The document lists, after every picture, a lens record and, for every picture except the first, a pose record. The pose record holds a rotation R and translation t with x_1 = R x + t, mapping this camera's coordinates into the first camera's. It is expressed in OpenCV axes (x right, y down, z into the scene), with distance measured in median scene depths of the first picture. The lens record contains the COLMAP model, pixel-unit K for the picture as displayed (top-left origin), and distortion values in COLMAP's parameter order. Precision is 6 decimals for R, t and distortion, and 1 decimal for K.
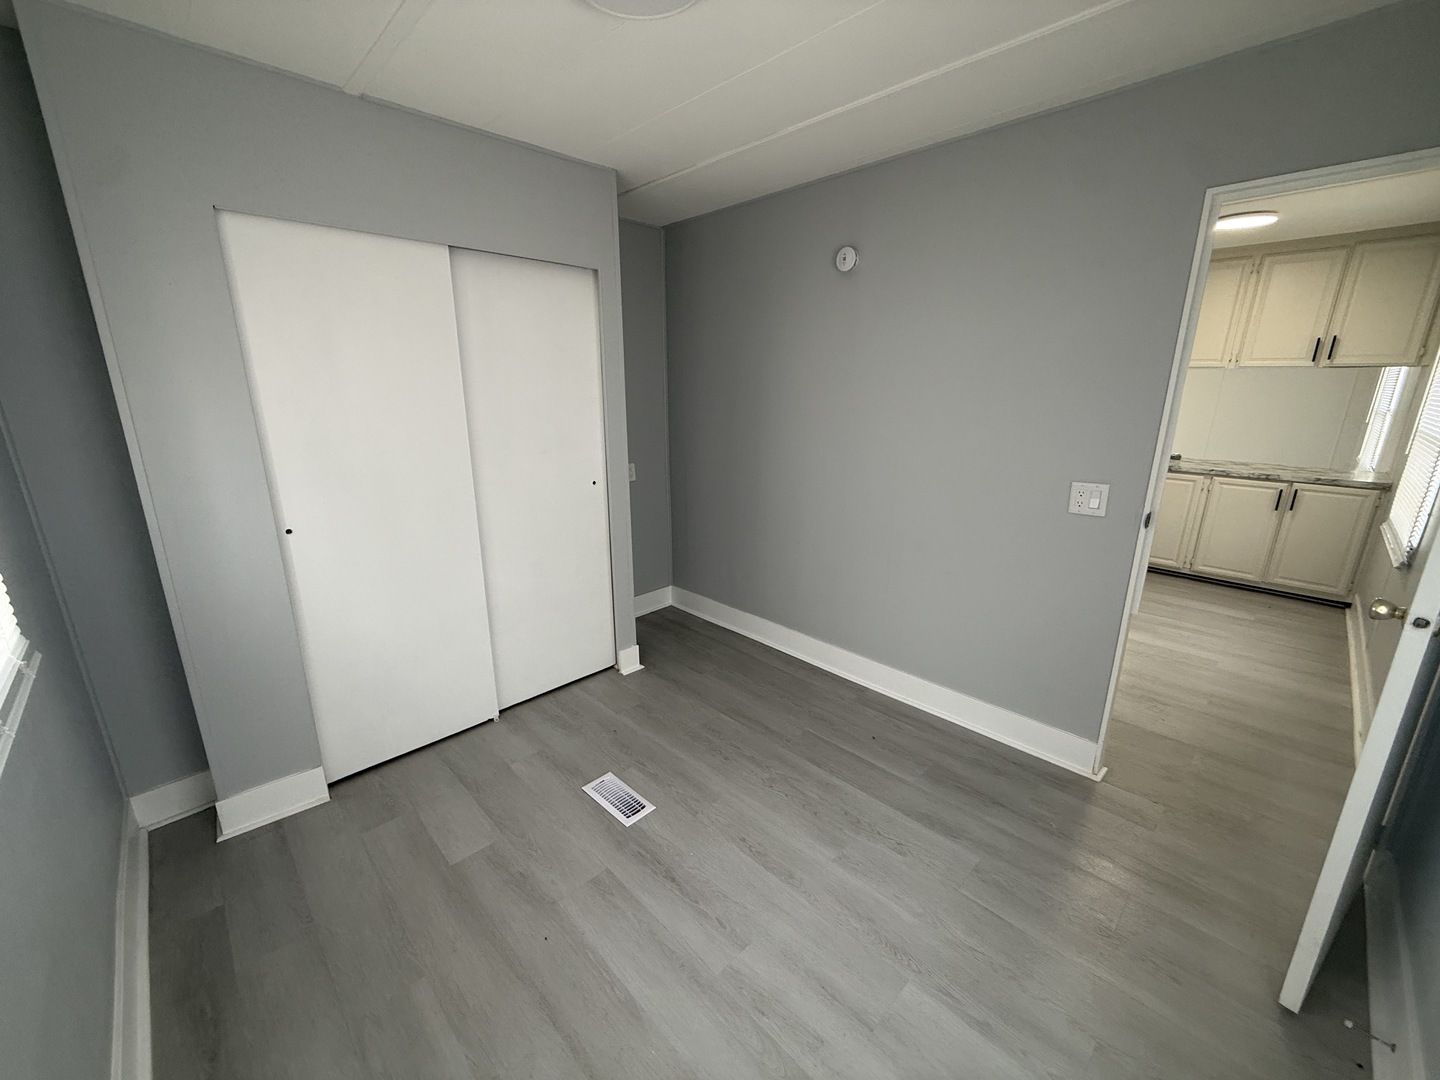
lens RADIAL K [[572.6, 0, 716.7], [0, 572.6, 539.7], [0, 0, 1]] dist [0.000172, -0.000743]
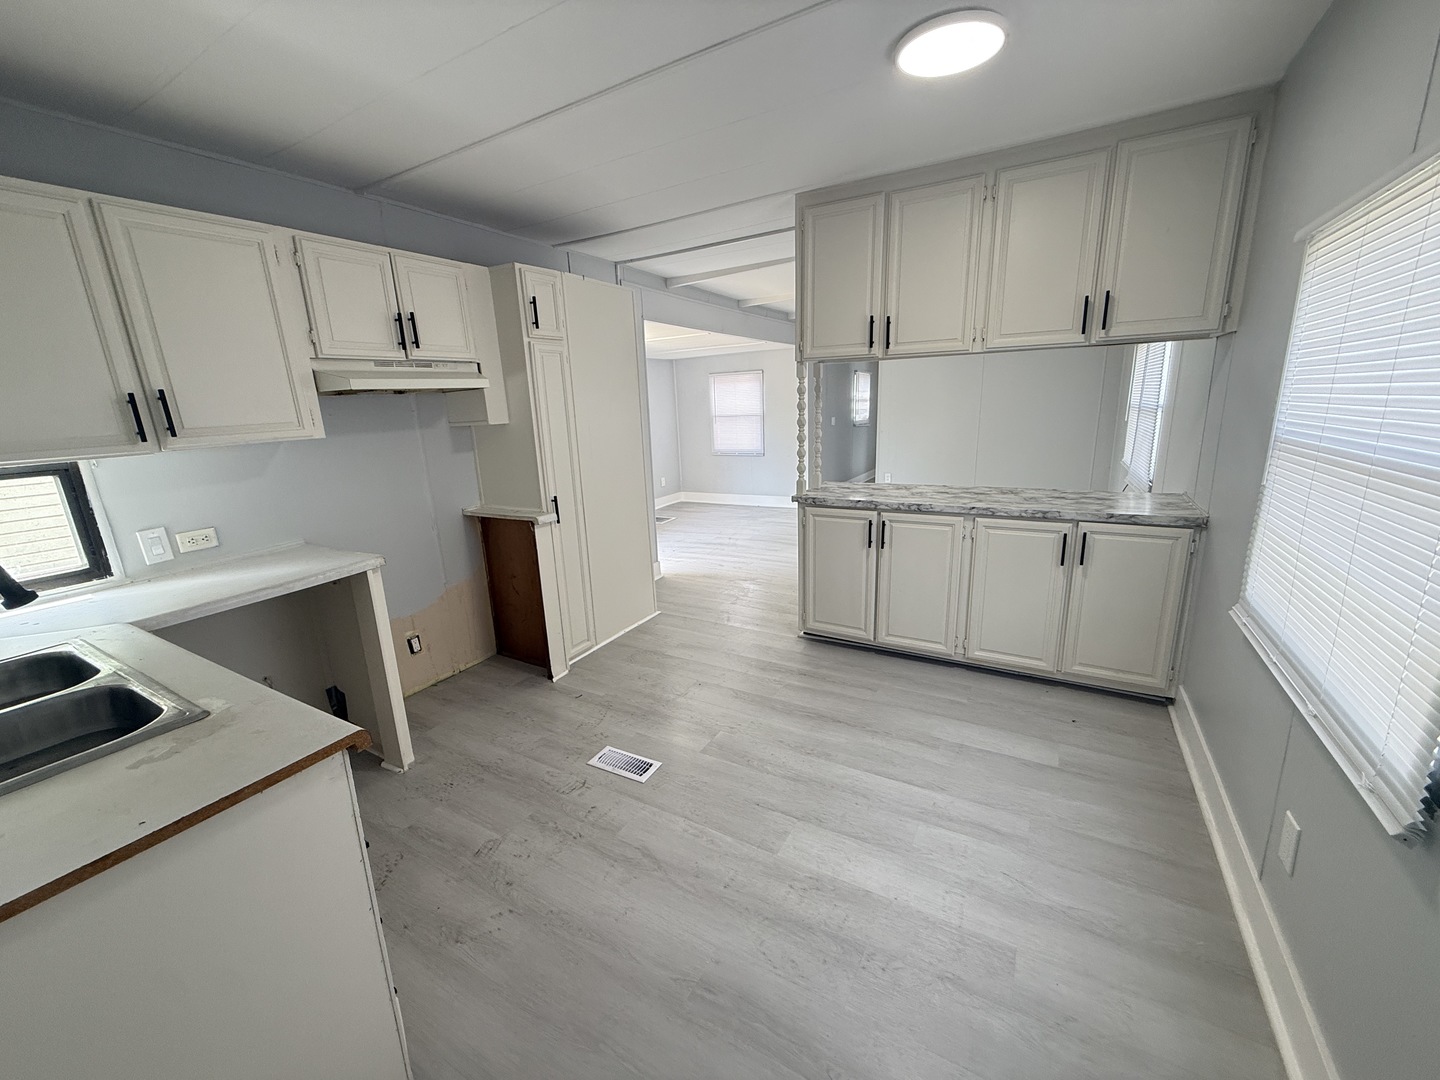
lens RADIAL K [[572.6, 0, 716.7], [0, 572.6, 539.7], [0, 0, 1]] dist [0.000172, -0.000743]
pose [[0.962549, -0.103717, 0.250482, 0.445316], [0.112483, 0.993434, -0.020897, -0.111455], [-0.246670, 0.048290, 0.967896, 0.471485]]
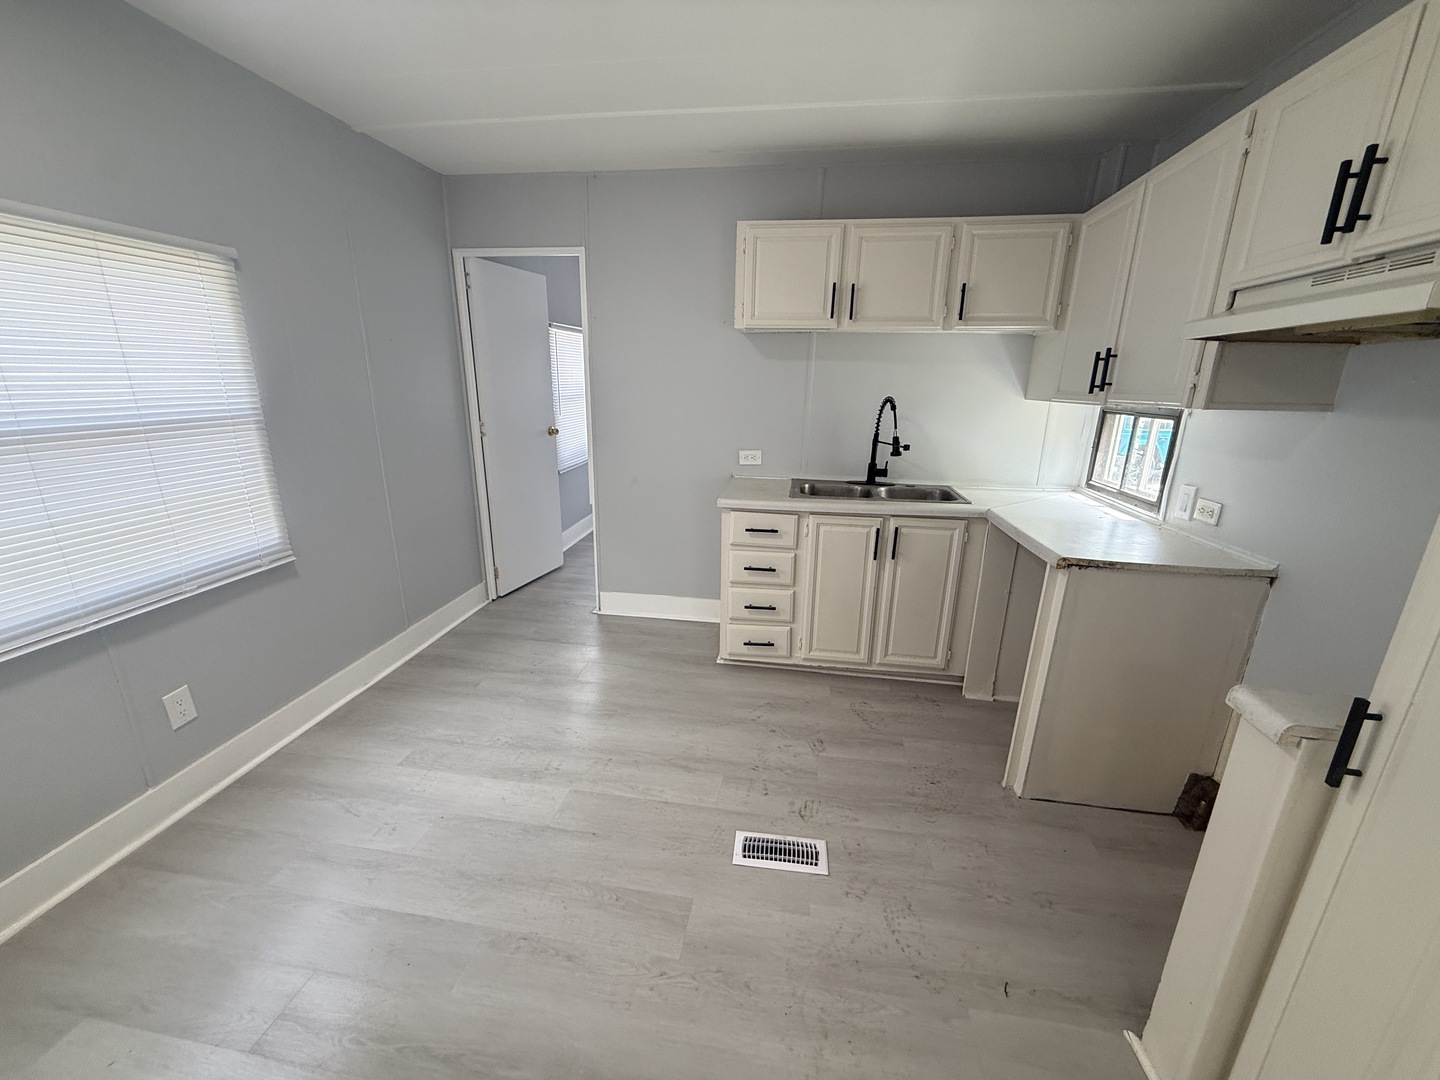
lens RADIAL K [[572.6, 0, 716.7], [0, 572.6, 539.7], [0, 0, 1]] dist [0.000172, -0.000743]
pose [[-0.798844, 0.157740, -0.580488, 0.739710], [-0.171189, 0.865489, 0.470769, -0.320291], [0.576665, 0.475444, -0.664387, 1.231251]]
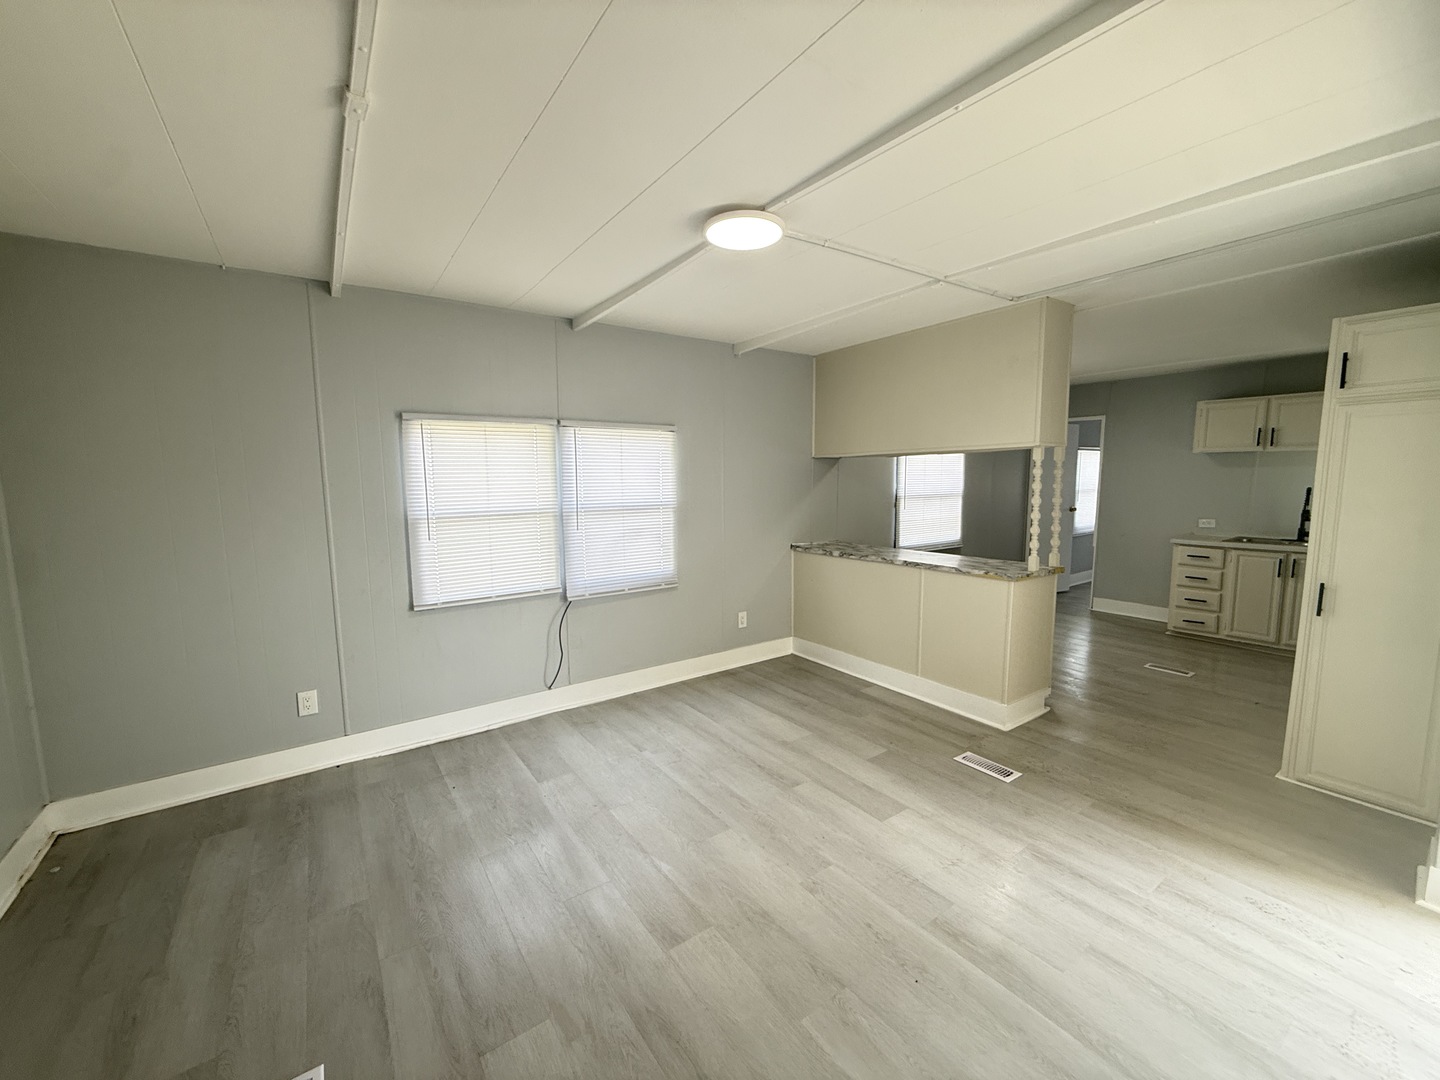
lens RADIAL K [[572.6, 0, 716.7], [0, 572.6, 539.7], [0, 0, 1]] dist [0.000172, -0.000743]
pose [[-0.987543, -0.008242, 0.157136, 1.155387], [0.050780, 0.928505, 0.367831, -0.574367], [-0.148933, 0.371228, -0.916520, 2.109448]]
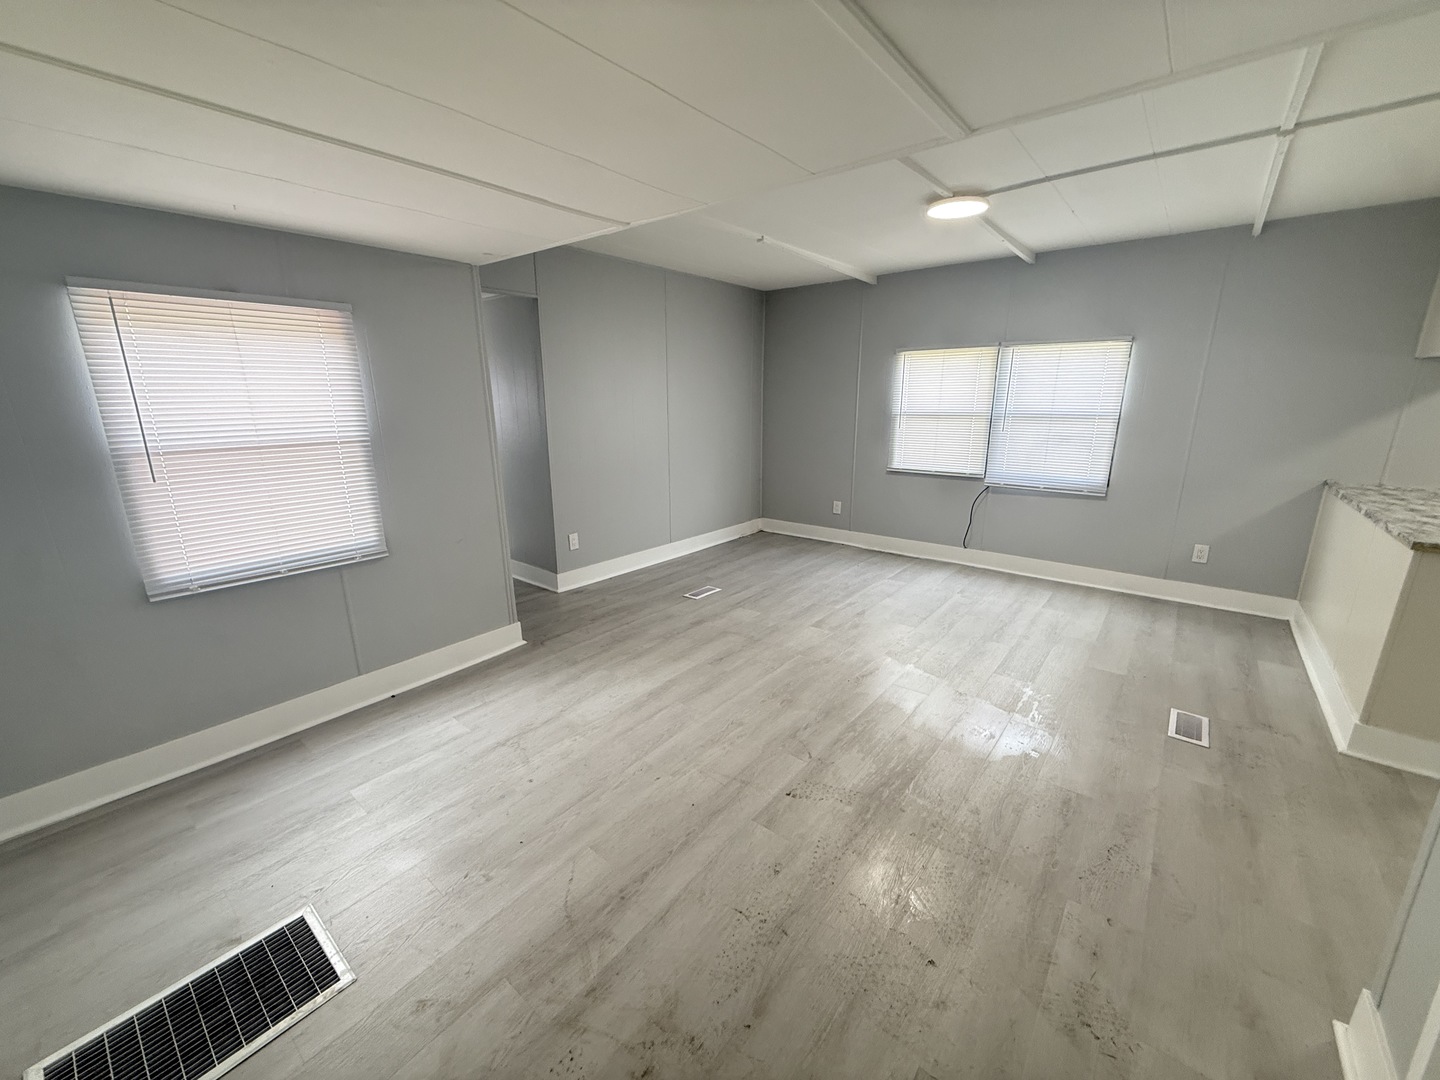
lens RADIAL K [[572.6, 0, 716.7], [0, 572.6, 539.7], [0, 0, 1]] dist [0.000172, -0.000743]
pose [[-0.120969, -0.244311, 0.962122, 0.428639], [0.271741, 0.924065, 0.268814, -0.529773], [-0.954737, 0.293966, -0.045394, 1.969522]]
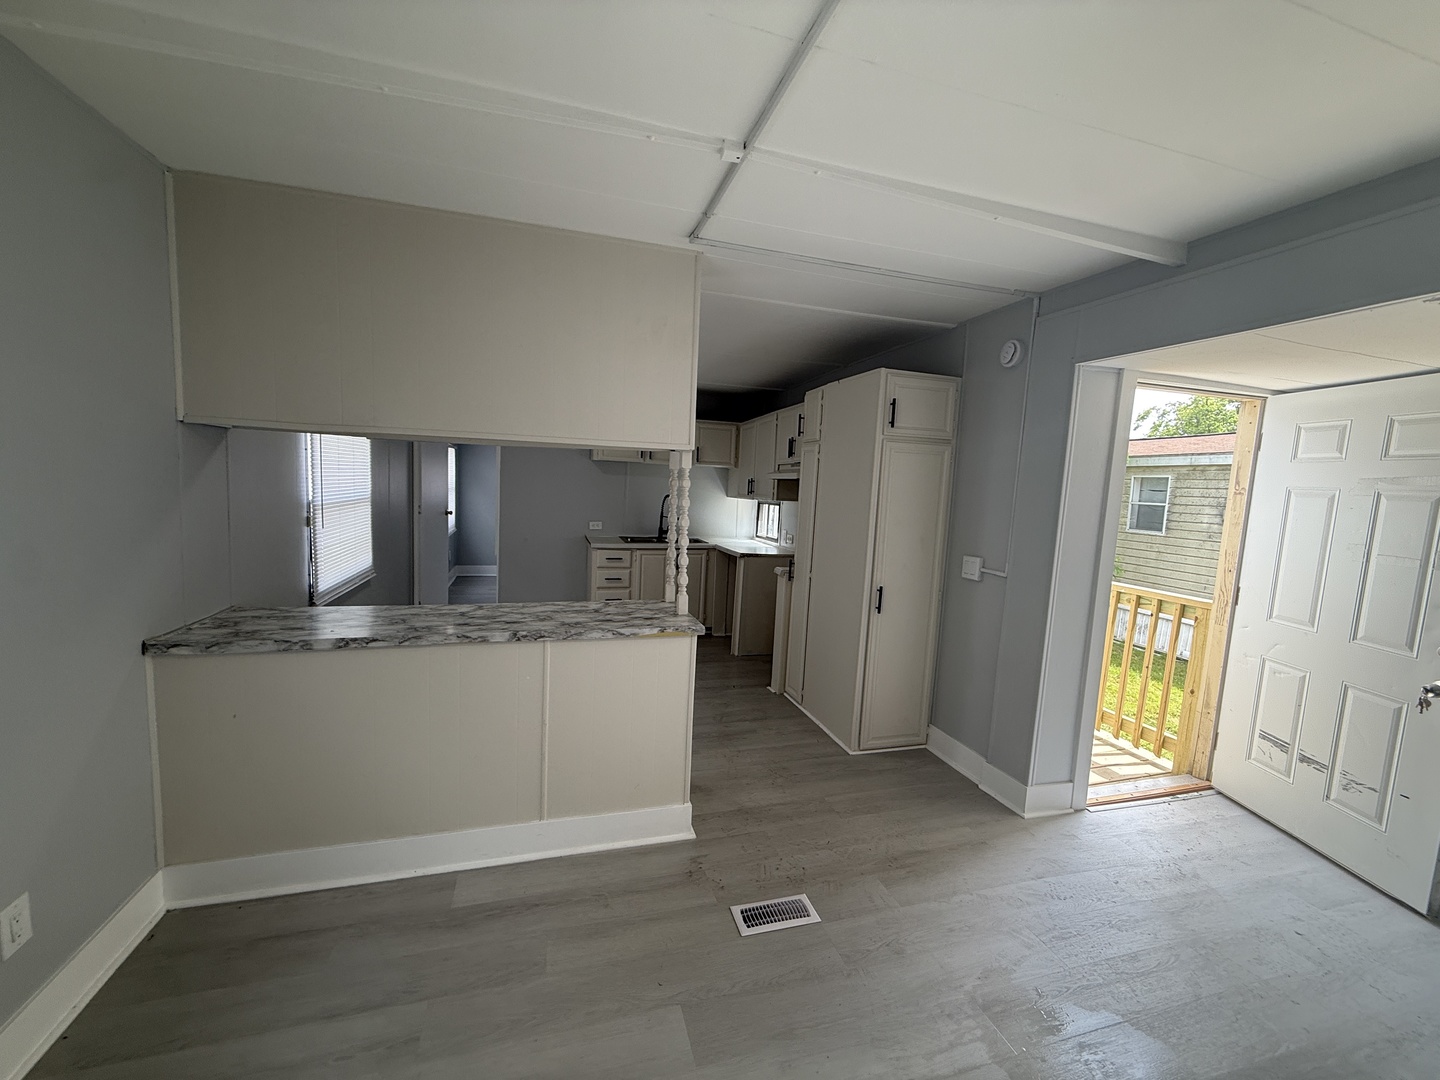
lens RADIAL K [[572.6, 0, 716.7], [0, 572.6, 539.7], [0, 0, 1]] dist [0.000172, -0.000743]
pose [[-0.462123, 0.070293, -0.884026, 1.374642], [-0.280689, 0.934010, 0.220997, -0.427076], [0.841223, 0.350264, -0.411897, 1.547686]]
